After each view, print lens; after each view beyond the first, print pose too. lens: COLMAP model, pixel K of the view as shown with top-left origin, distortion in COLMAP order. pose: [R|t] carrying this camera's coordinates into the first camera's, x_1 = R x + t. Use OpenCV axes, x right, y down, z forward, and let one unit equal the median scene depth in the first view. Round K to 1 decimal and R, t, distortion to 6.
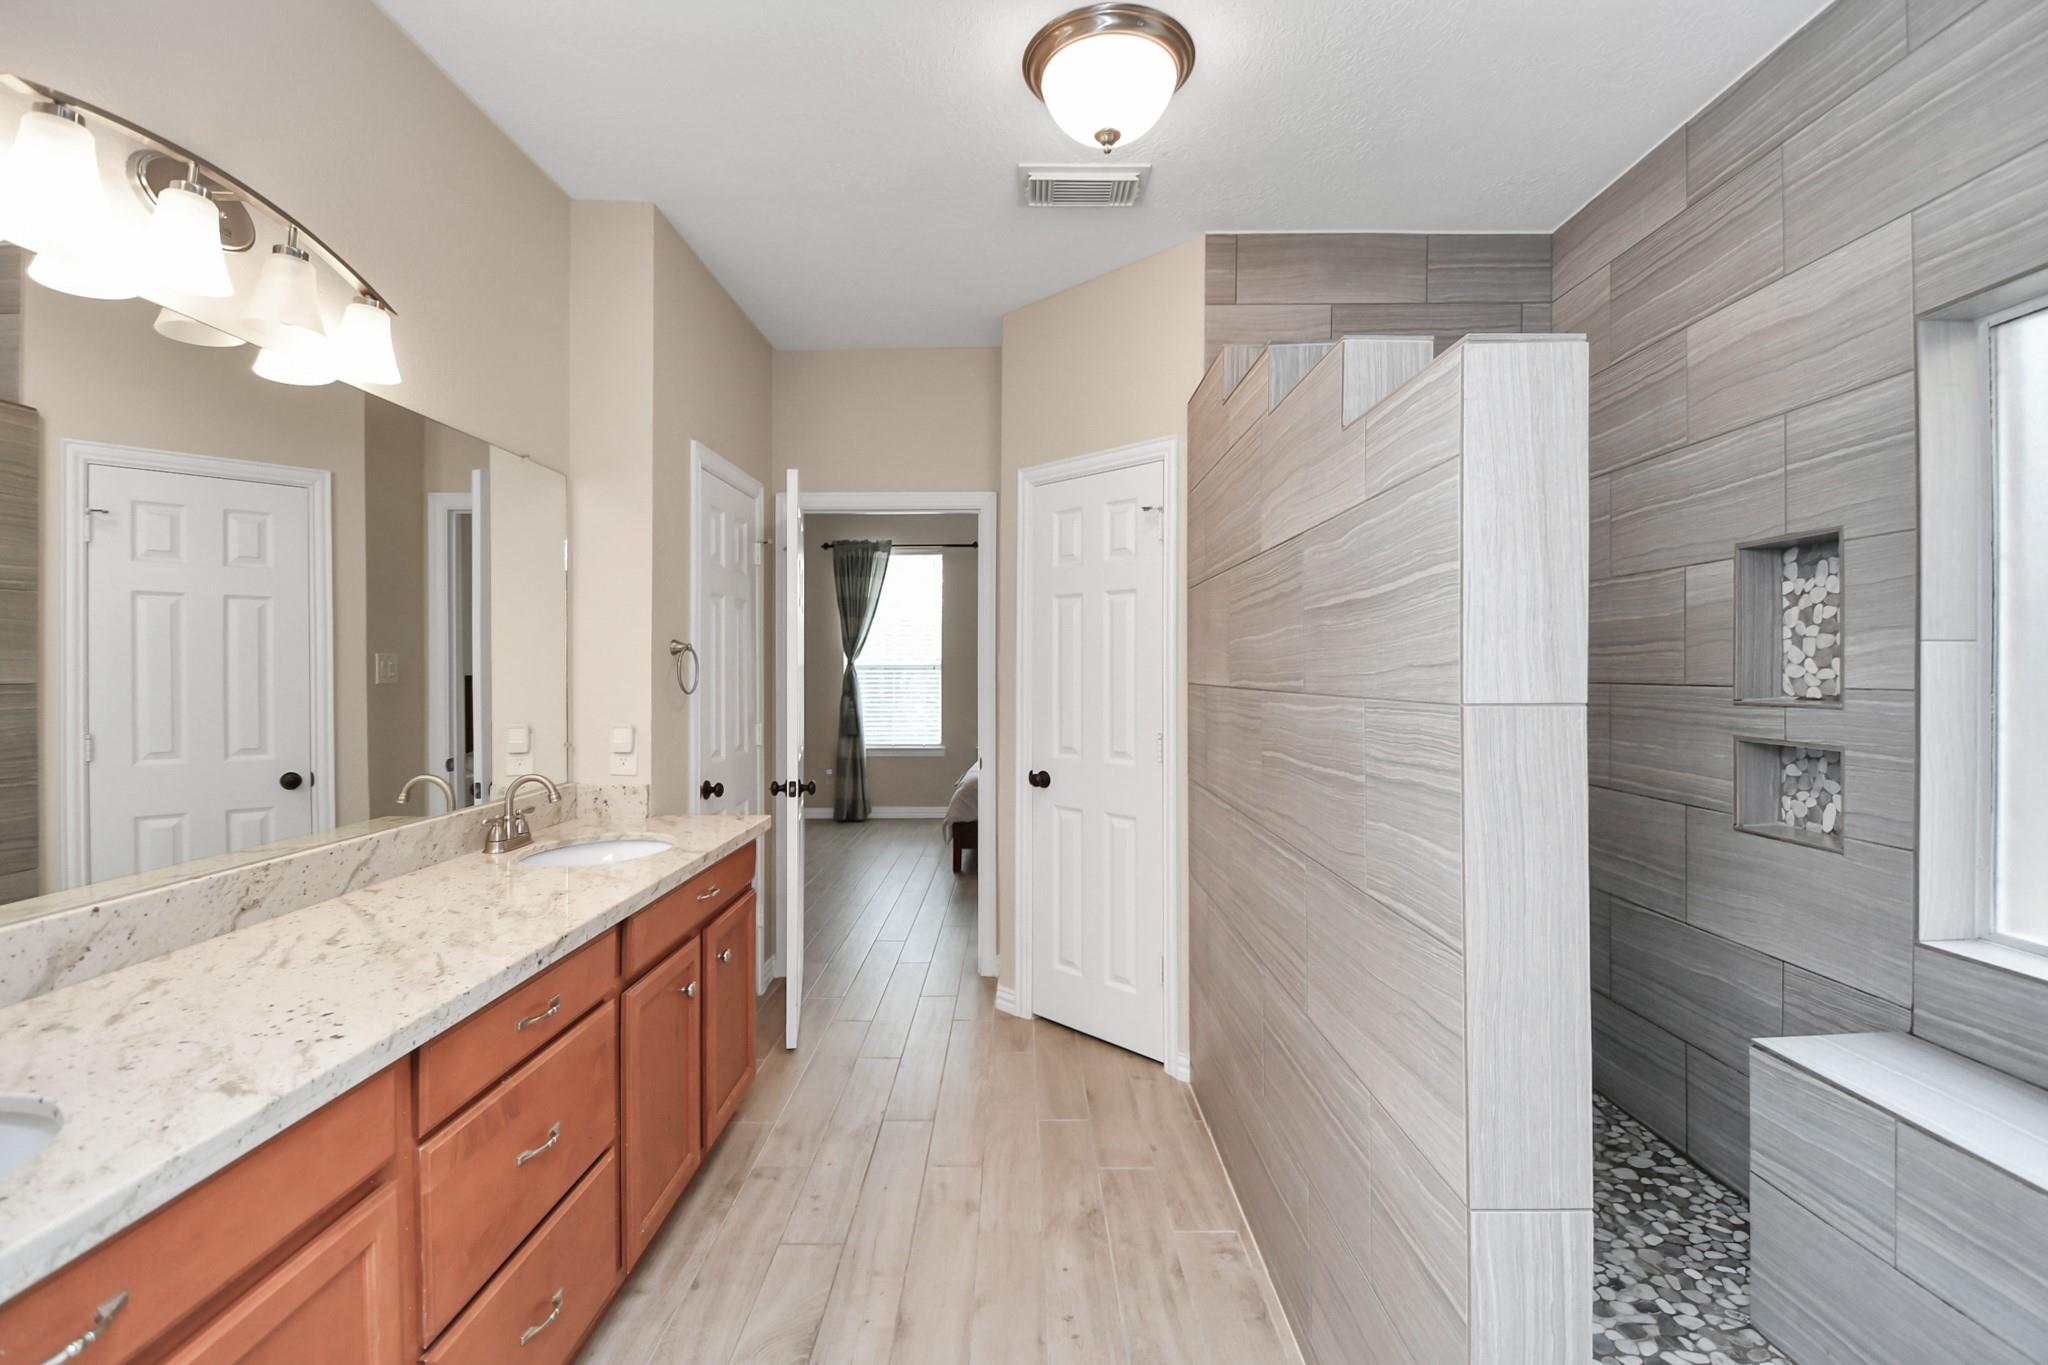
lens RADIAL K [[893.4, 0, 1022.1], [0, 893.4, 671.1], [0, 0, 1]] dist [0.013381, -0.021141]
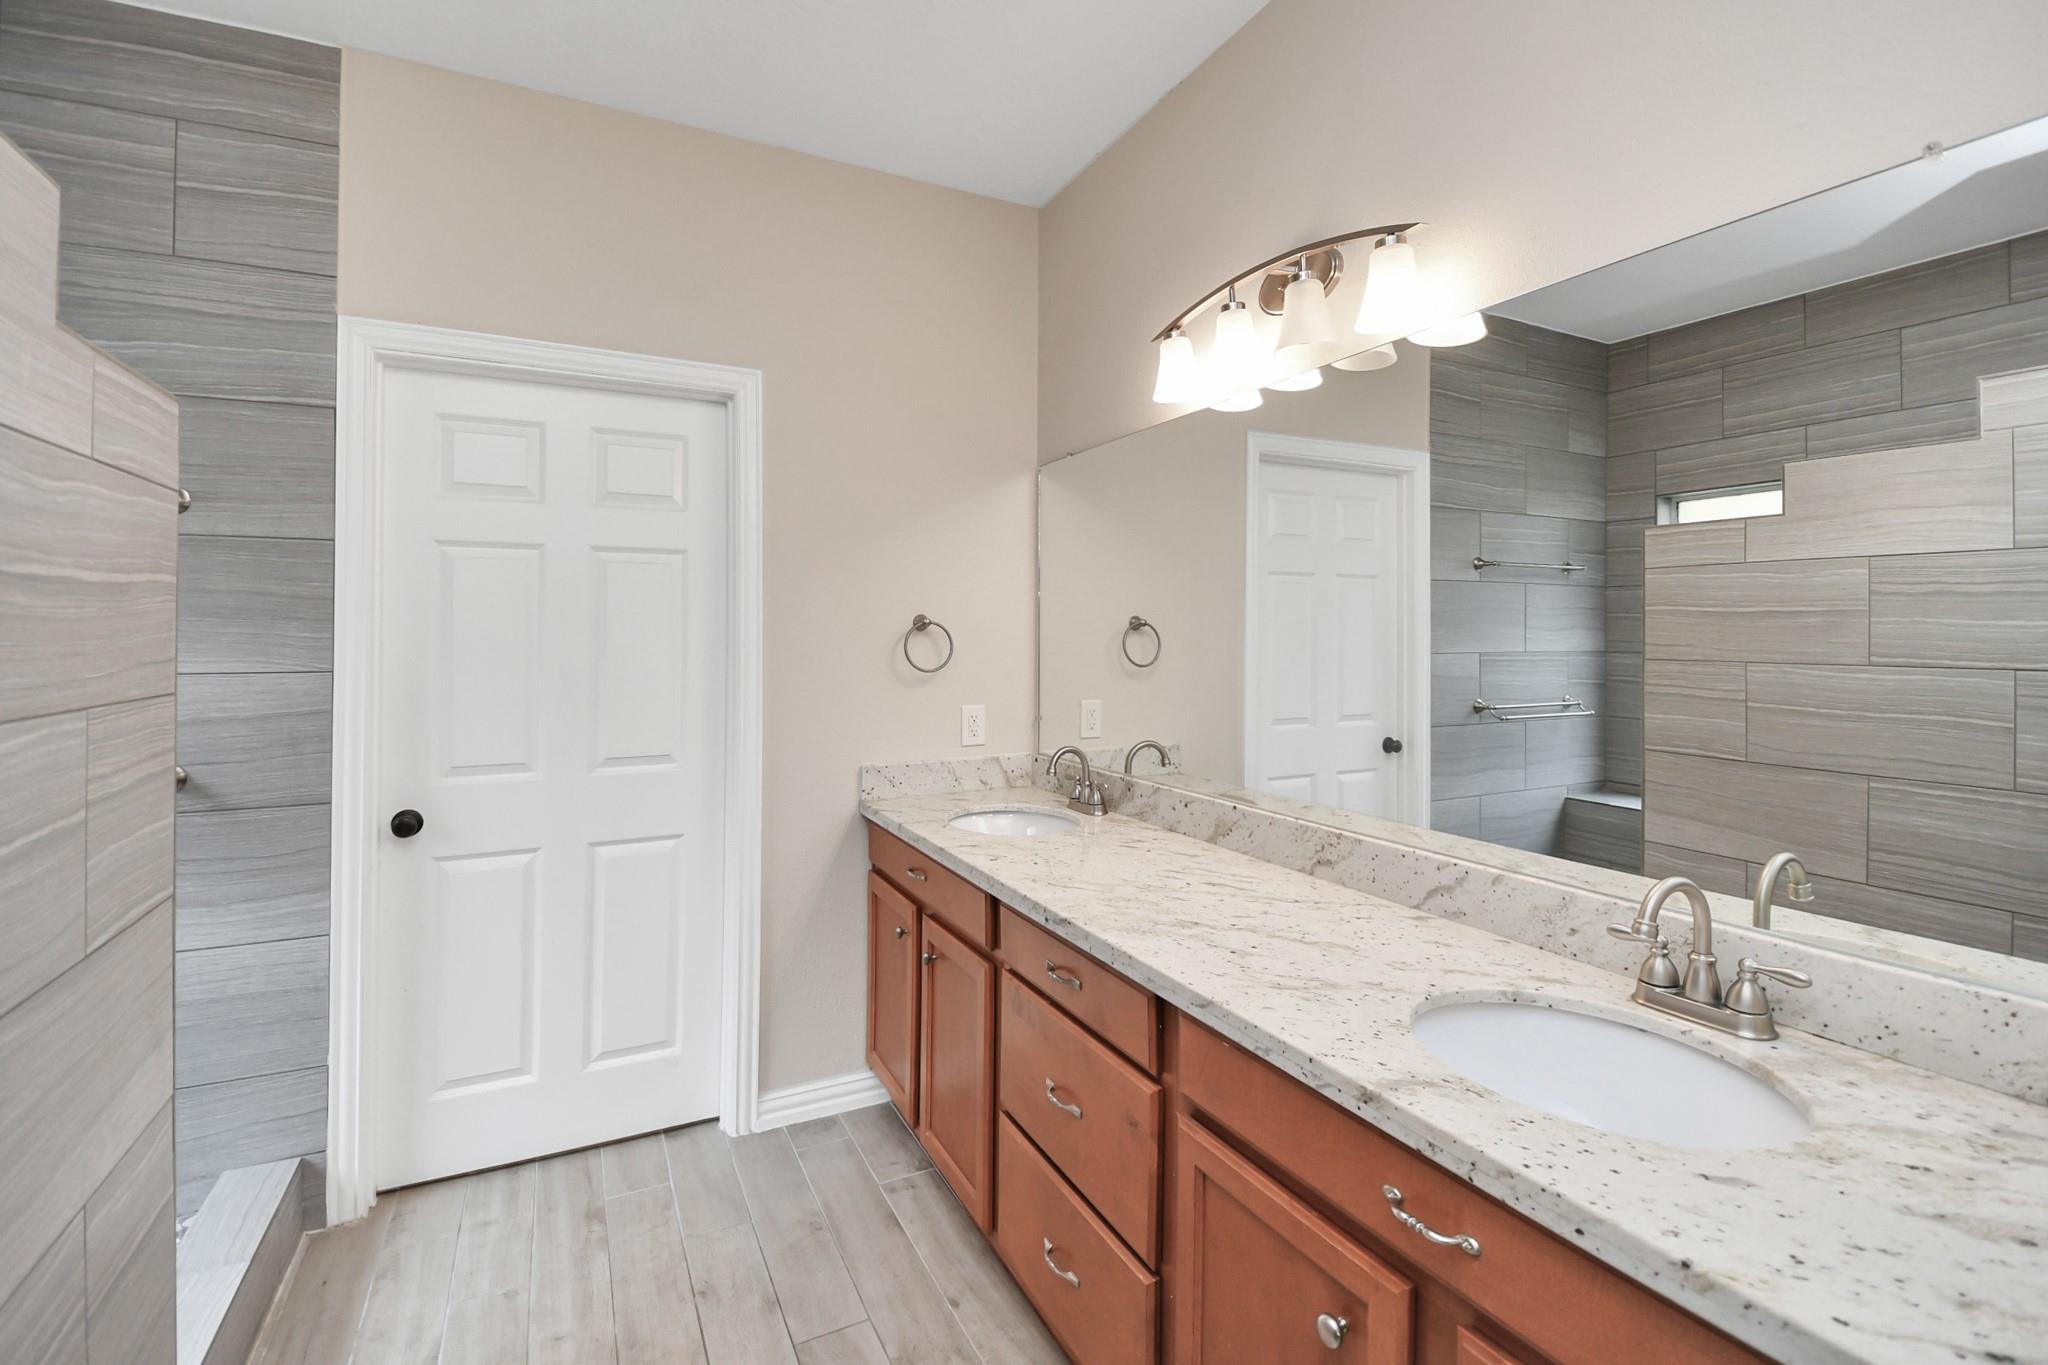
lens RADIAL K [[897.7, 0, 1022.9], [0, 897.7, 639.8], [0, 0, 1]] dist [0.011046, -0.022432]
pose [[-0.893526, 0.007266, -0.448952, -0.010962], [0.005001, 0.999968, 0.006229, -0.028670], [0.448983, 0.003321, -0.893534, 1.839064]]
